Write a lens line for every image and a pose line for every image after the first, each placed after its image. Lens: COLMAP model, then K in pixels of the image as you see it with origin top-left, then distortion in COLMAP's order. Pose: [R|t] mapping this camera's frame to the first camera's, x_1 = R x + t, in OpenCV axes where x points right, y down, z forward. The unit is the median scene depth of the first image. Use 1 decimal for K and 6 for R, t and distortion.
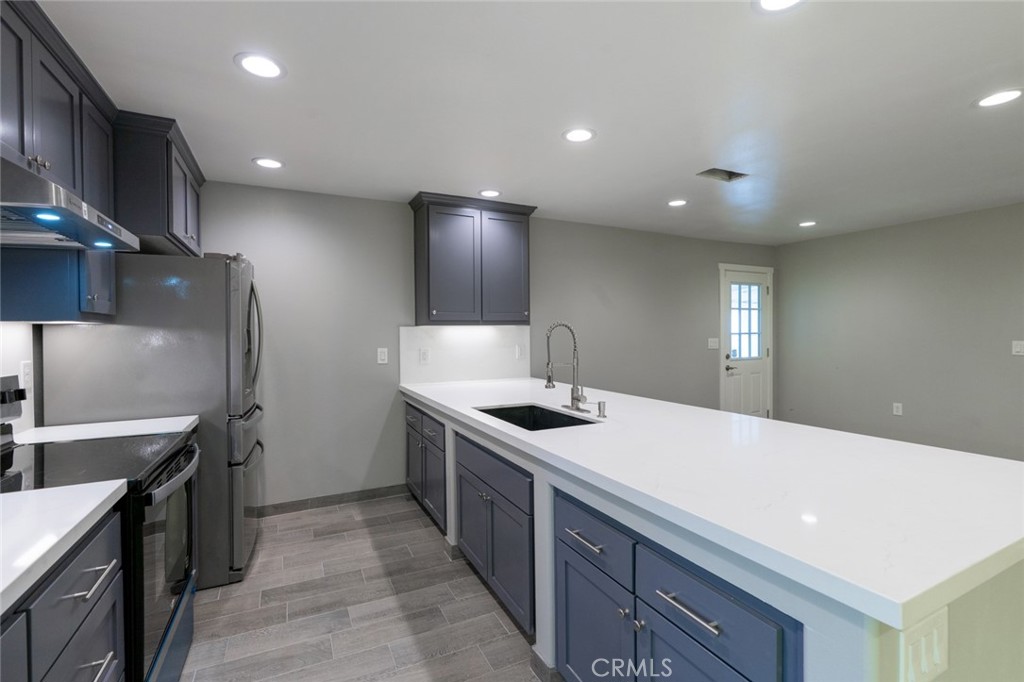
lens RADIAL K [[472.3, 0, 507.2], [0, 472.3, 336.5], [0, 0, 1]] dist [-0.014835, 0.004517]
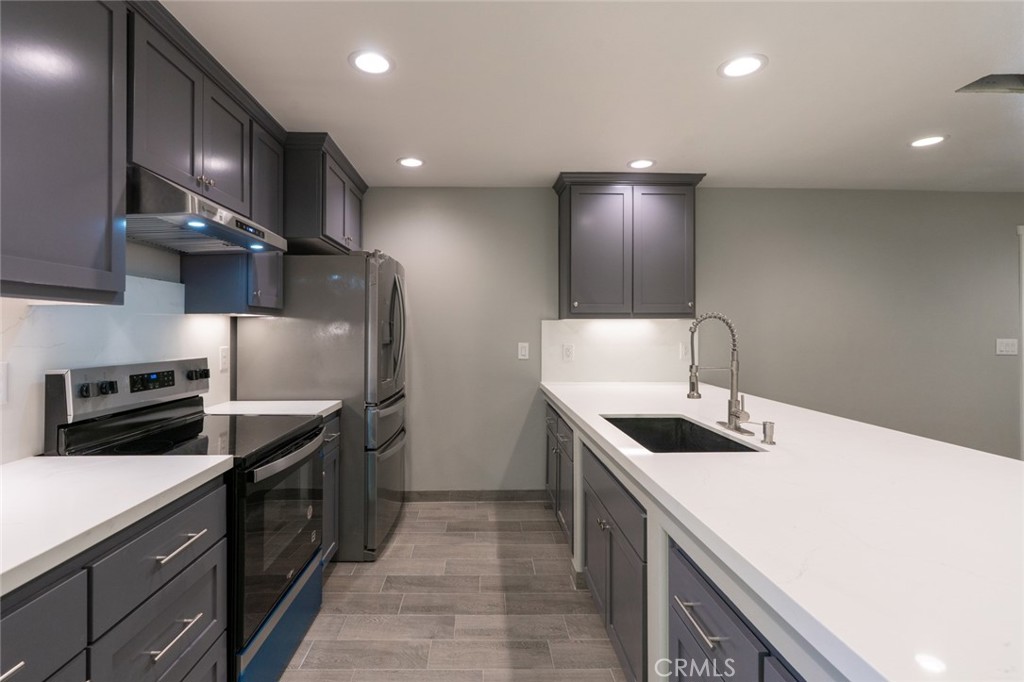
lens RADIAL K [[472.3, 0, 499.1], [0, 472.3, 327.1], [0, 0, 1]] dist [-0.014835, 0.004517]
pose [[0.901613, 0.006882, -0.432489, 0.108408], [-0.012025, 0.999886, -0.009156, 0.002873], [0.432377, 0.013456, 0.901593, 0.131076]]
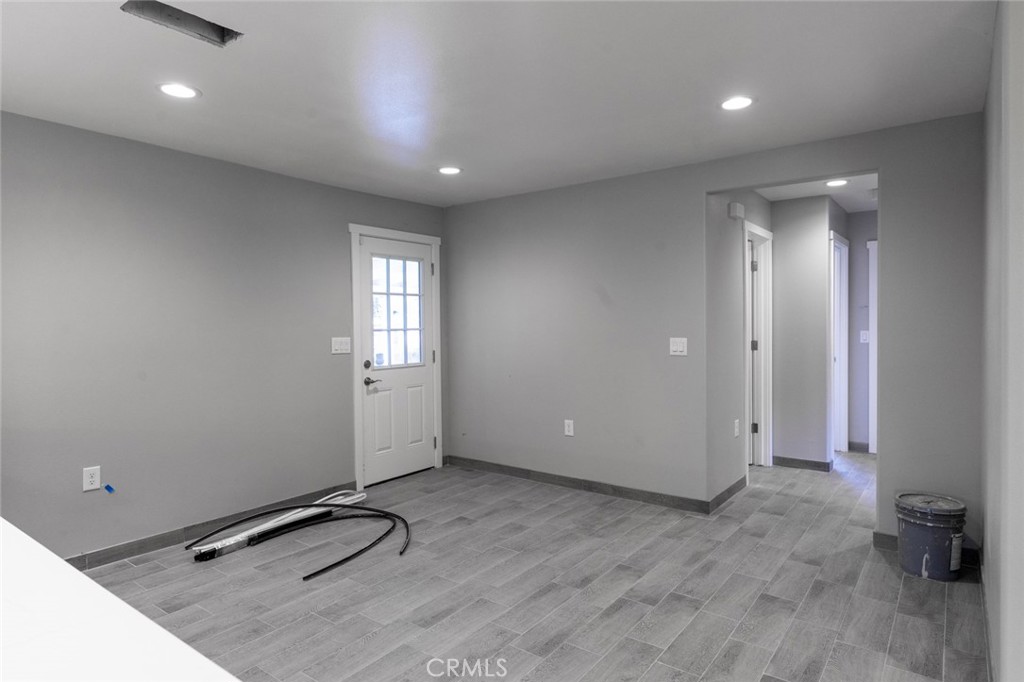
lens RADIAL K [[578.8, 0, 524.7], [0, 578.8, 333.8], [0, 0, 1]] dist [-0.005872, -0.004178]
pose [[0.895214, -0.007714, 0.445570, 0.470761], [0.007774, 0.999968, 0.001693, -0.000656], [-0.445569, 0.001948, 0.895246, 0.253301]]
